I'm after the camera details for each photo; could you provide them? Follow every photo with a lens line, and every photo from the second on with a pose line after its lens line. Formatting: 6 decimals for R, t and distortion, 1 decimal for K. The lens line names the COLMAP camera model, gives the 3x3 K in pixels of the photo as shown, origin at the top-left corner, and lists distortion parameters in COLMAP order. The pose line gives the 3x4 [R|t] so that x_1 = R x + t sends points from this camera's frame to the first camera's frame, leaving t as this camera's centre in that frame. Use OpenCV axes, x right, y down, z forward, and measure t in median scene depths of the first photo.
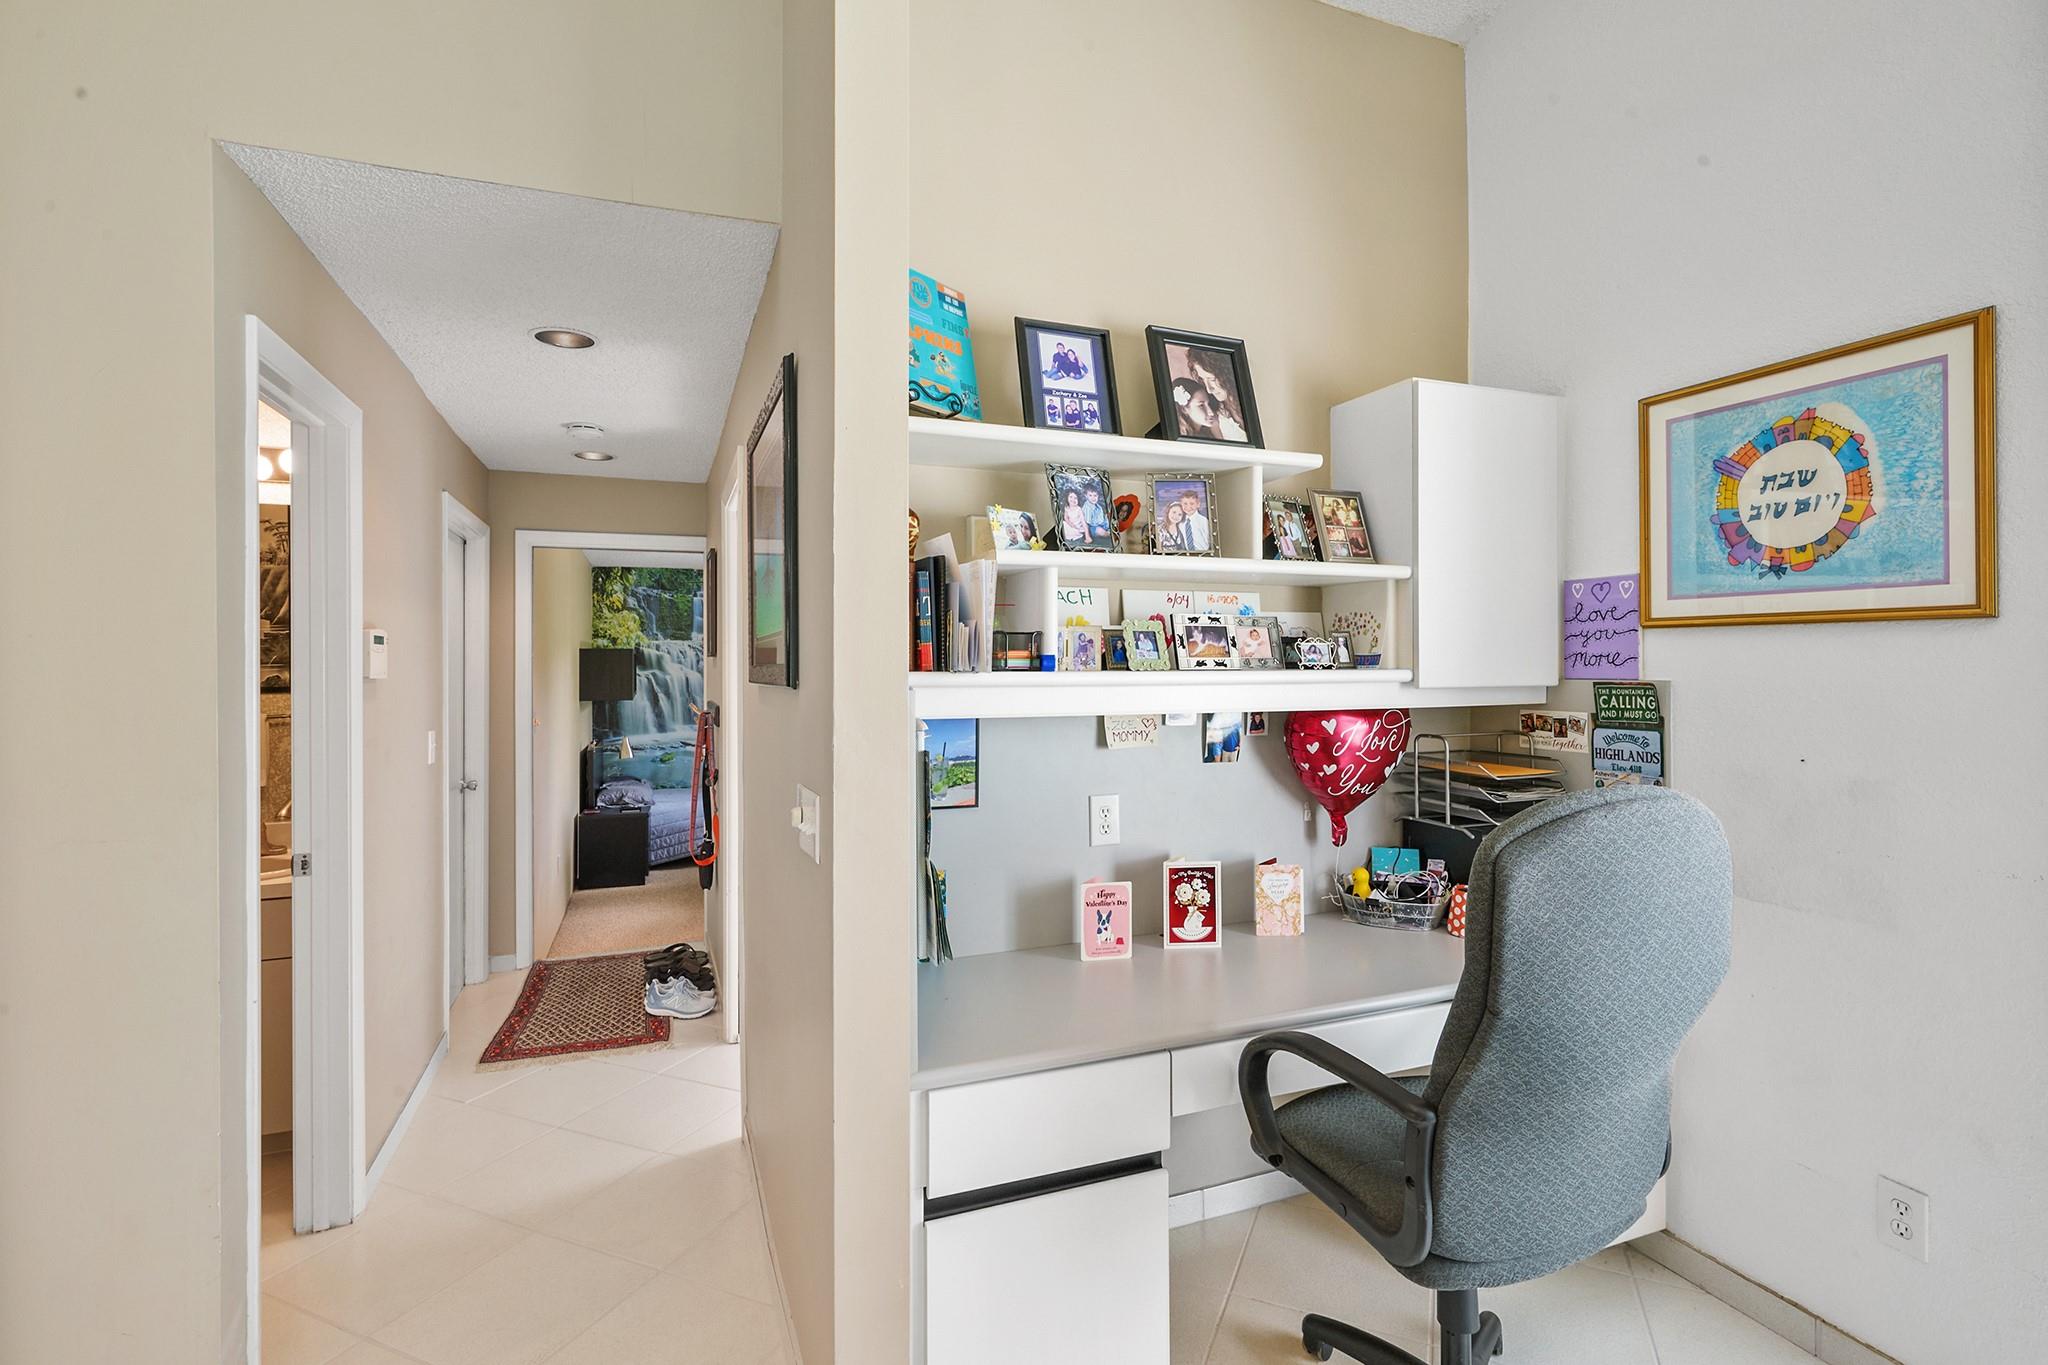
lens RADIAL K [[980.9, 0, 1054.5], [0, 980.9, 650.2], [0, 0, 1]] dist [0.000694, 0.000138]
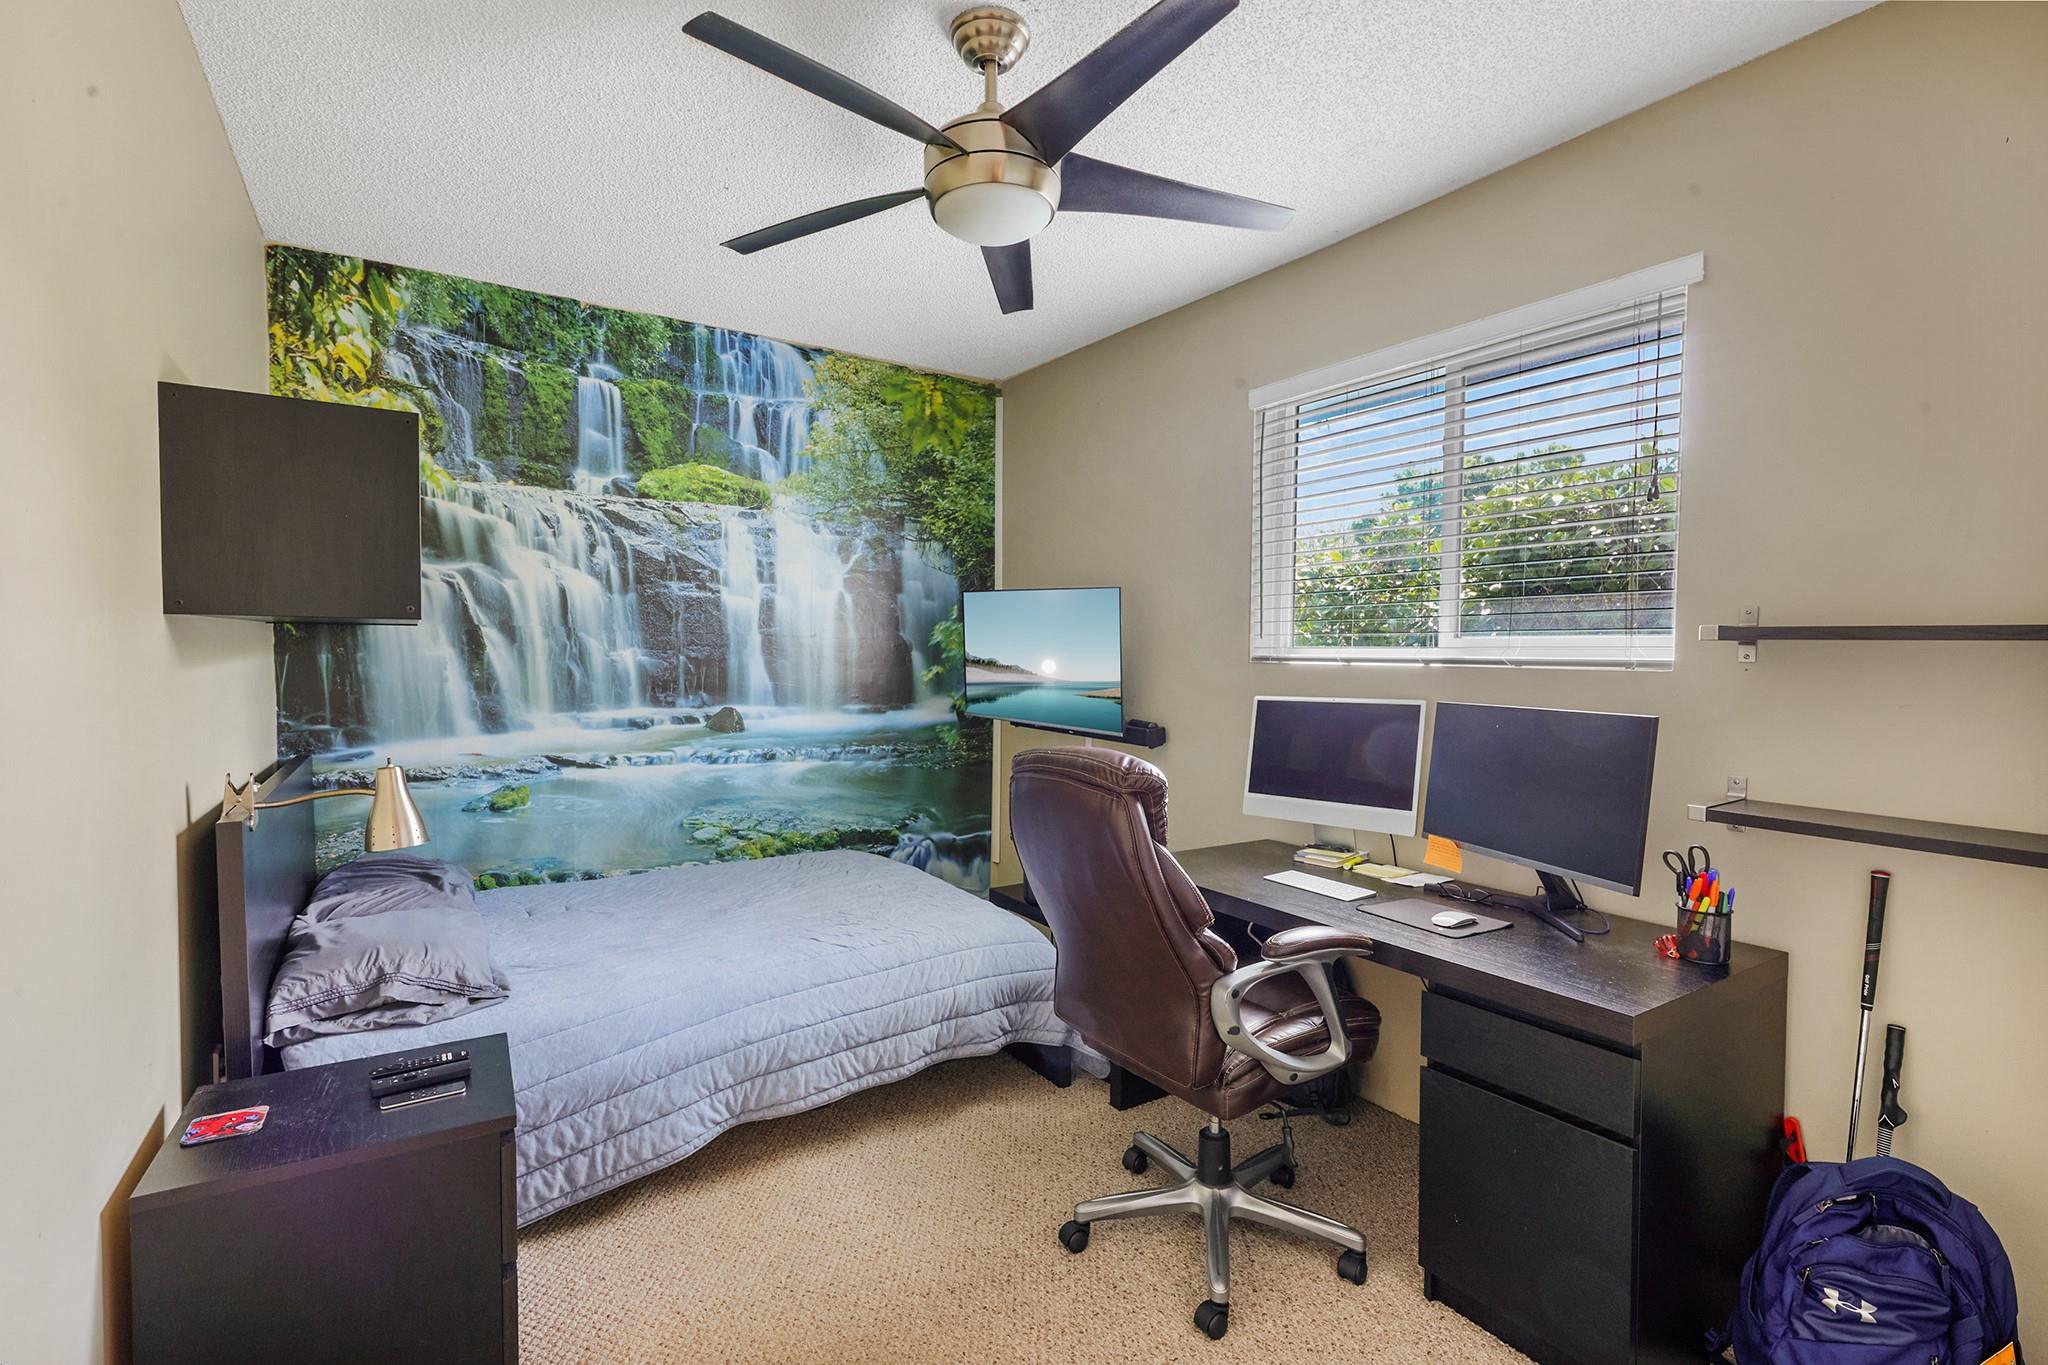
lens RADIAL K [[940.2, 0, 1030.4], [0, 940.2, 677.5], [0, 0, 1]] dist [0.000787, 0.000111]
pose [[0.980748, 0.004498, 0.195226, -0.271304], [-0.013184, 0.998979, 0.043215, 0.045103], [-0.194833, -0.044957, 0.979806, 0.614182]]
